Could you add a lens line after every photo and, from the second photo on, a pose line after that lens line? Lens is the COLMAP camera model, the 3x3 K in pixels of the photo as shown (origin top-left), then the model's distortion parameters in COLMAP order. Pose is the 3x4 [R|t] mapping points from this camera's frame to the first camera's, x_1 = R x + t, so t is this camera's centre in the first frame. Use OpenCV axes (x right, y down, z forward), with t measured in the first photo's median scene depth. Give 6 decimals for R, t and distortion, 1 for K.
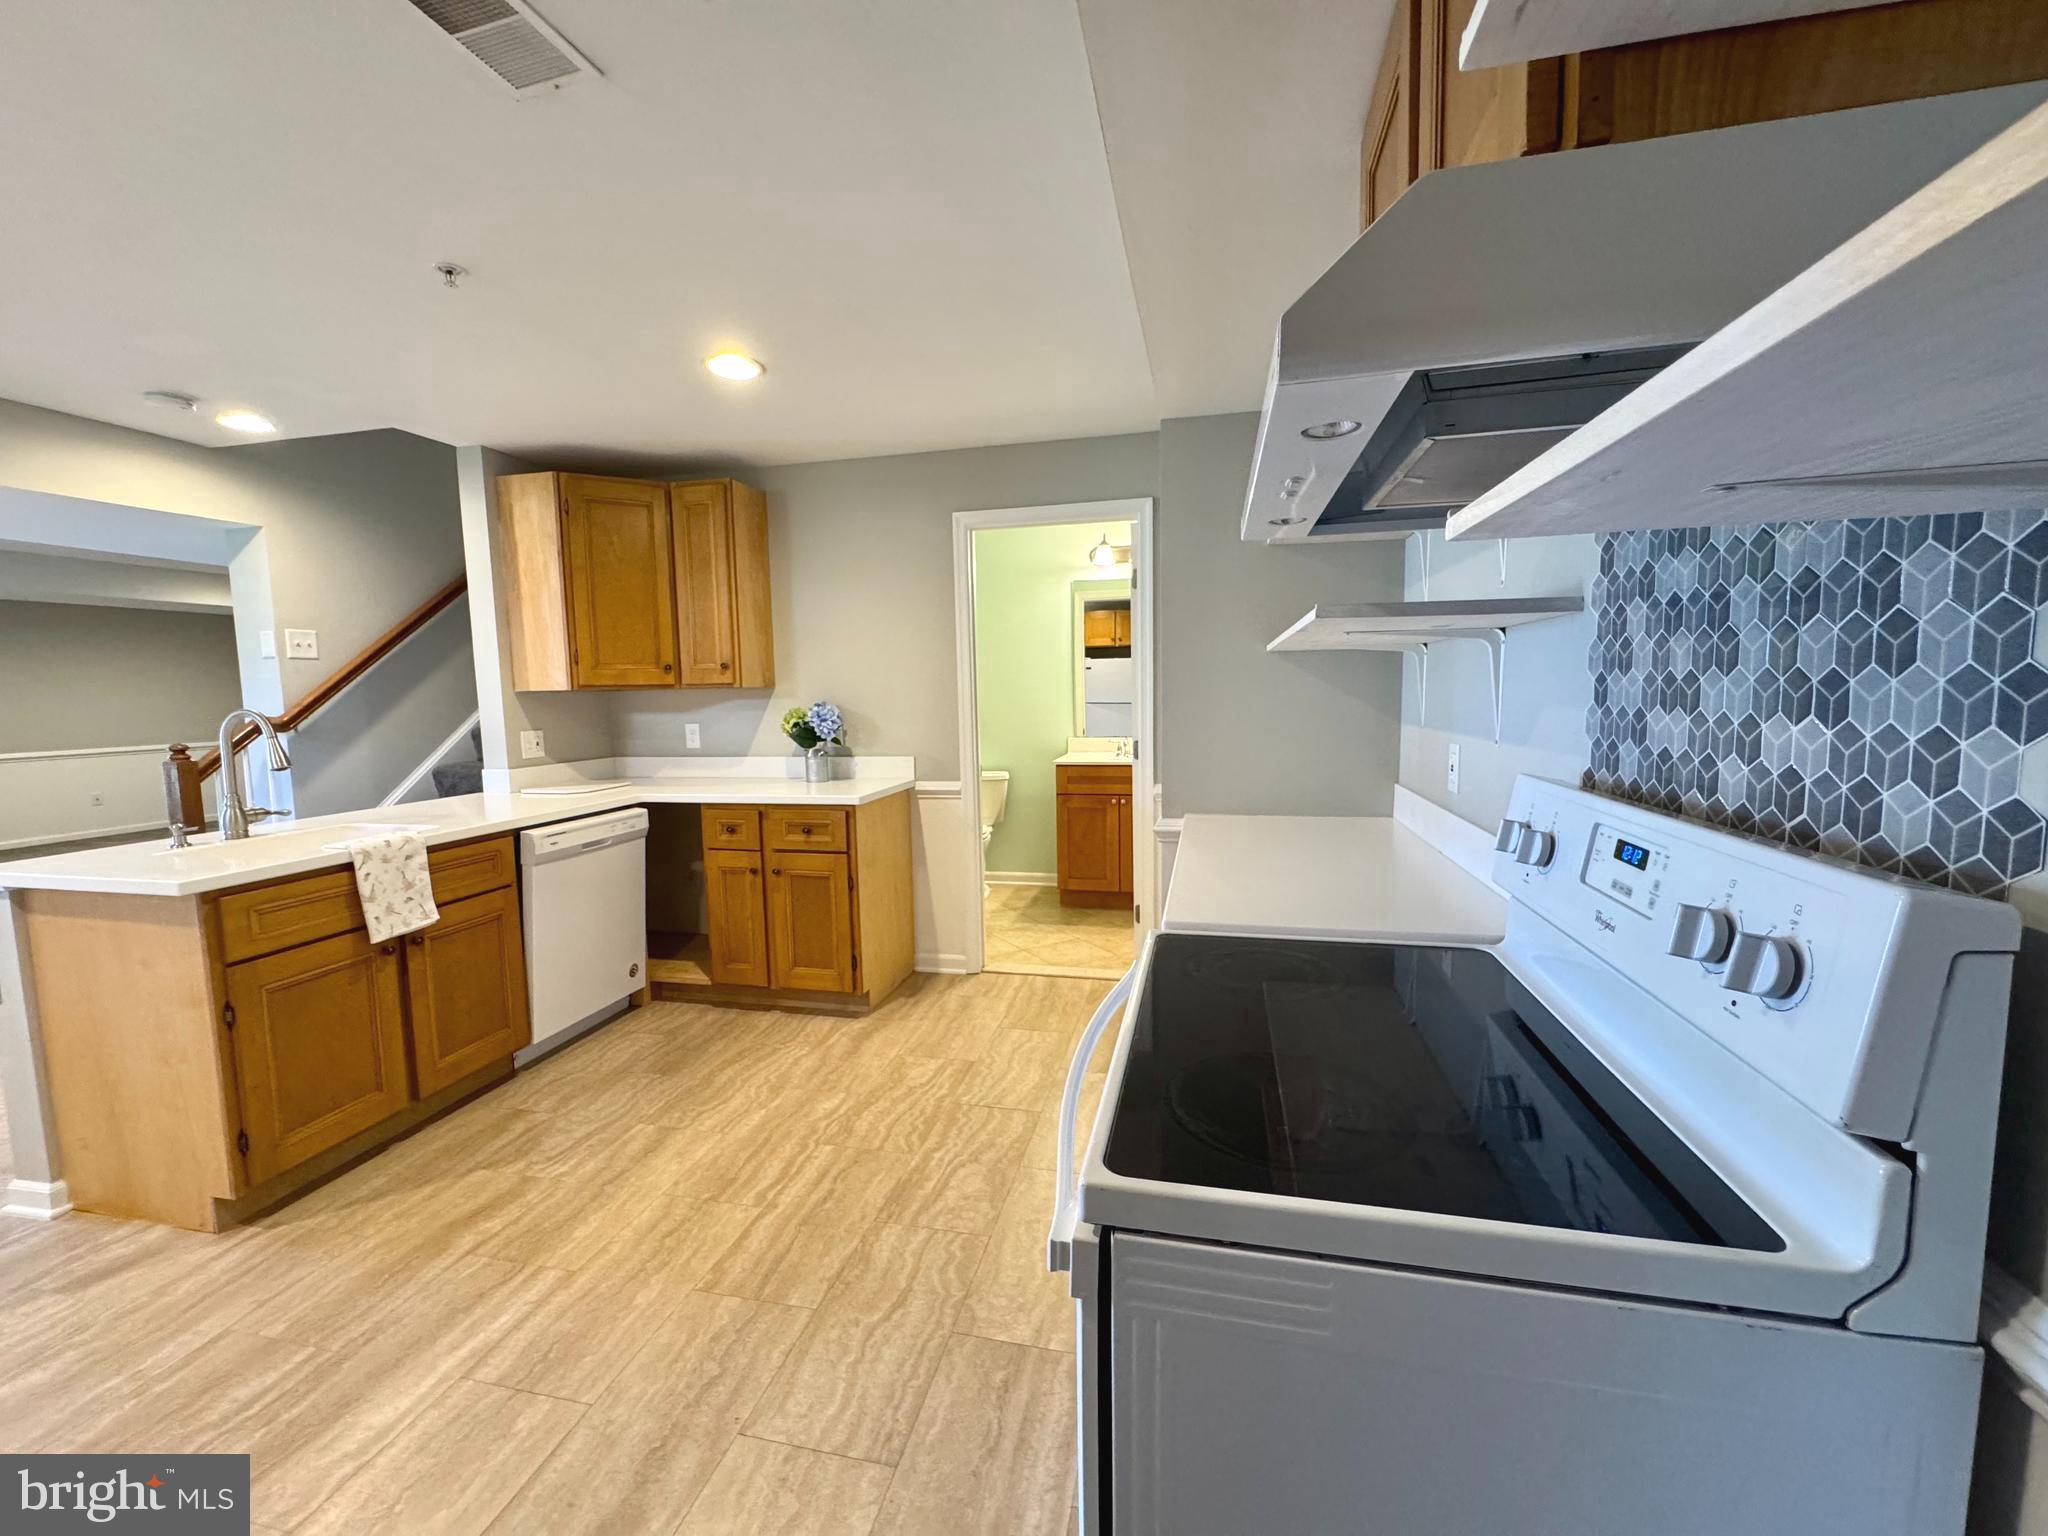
lens RADIAL K [[825.1, 0, 1022.3], [0, 825.1, 765.1], [0, 0, 1]] dist [0.000052, 0.000117]
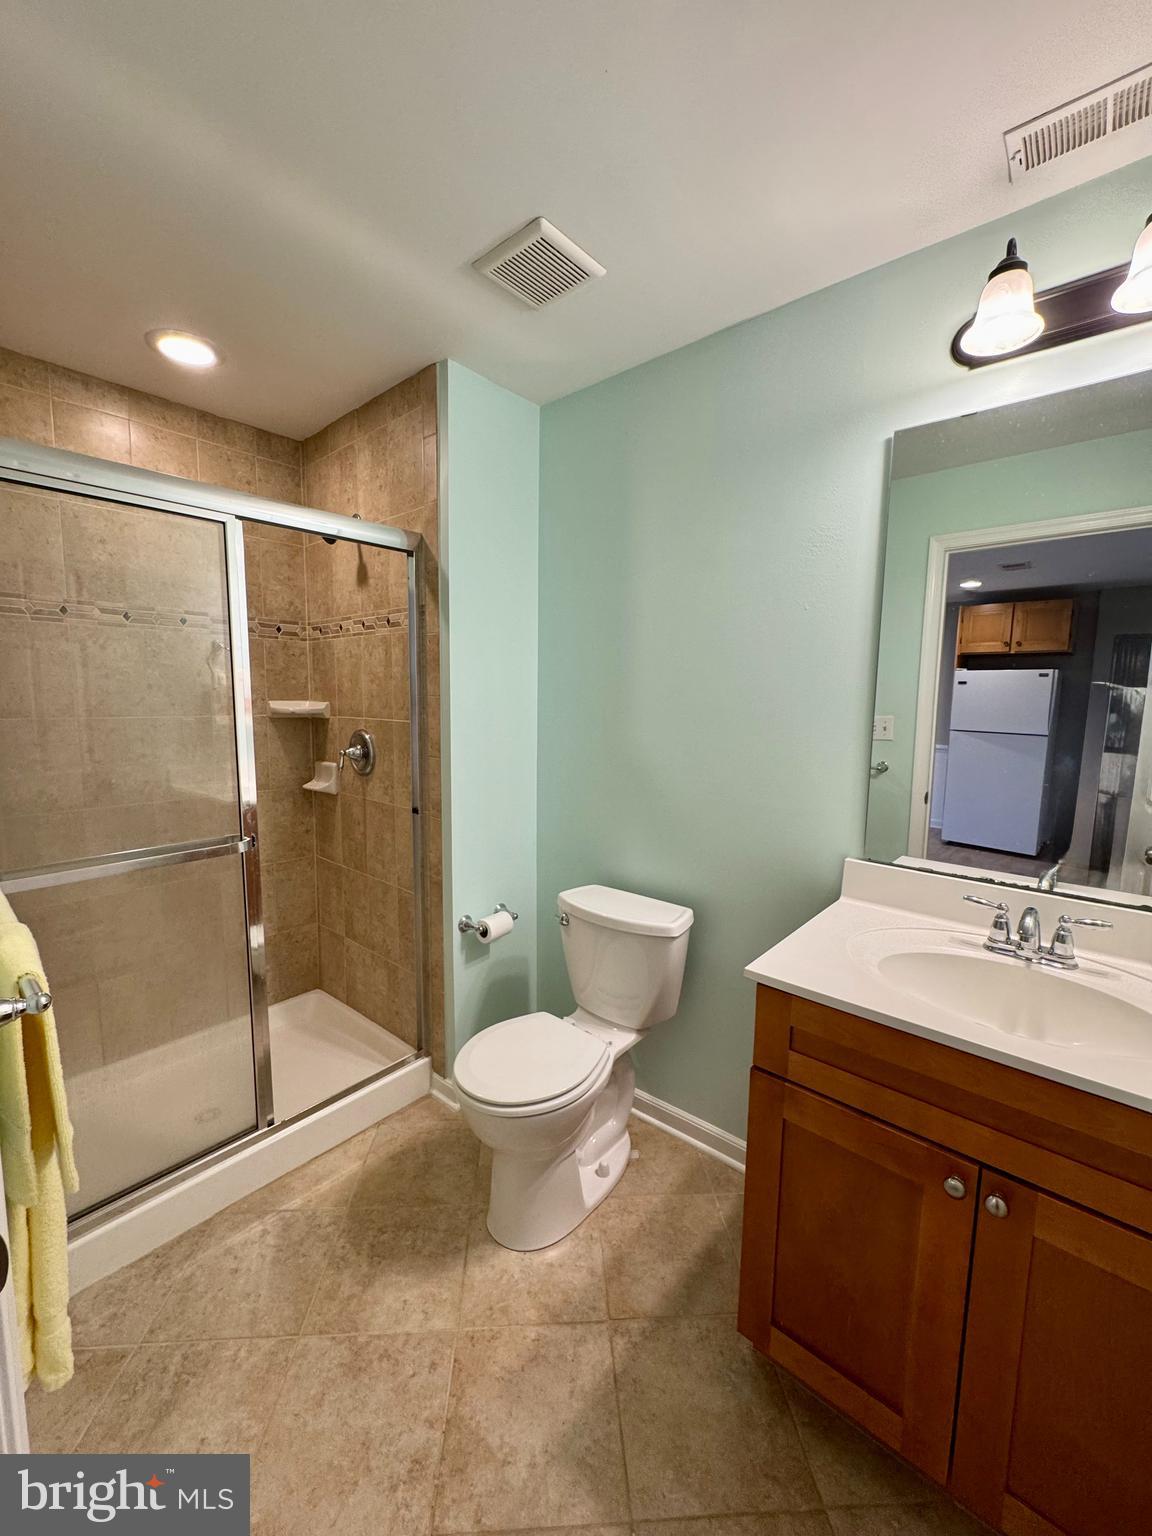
lens RADIAL K [[618.8, 0, 574.1], [0, 618.8, 772.1], [0, 0, 1]] dist [0.000052, 0.000117]
pose [[0.880563, 0.085382, -0.466175, 0.083736], [-0.074063, 0.996344, 0.042586, -0.085355], [0.468107, -0.002974, 0.883667, 0.755433]]
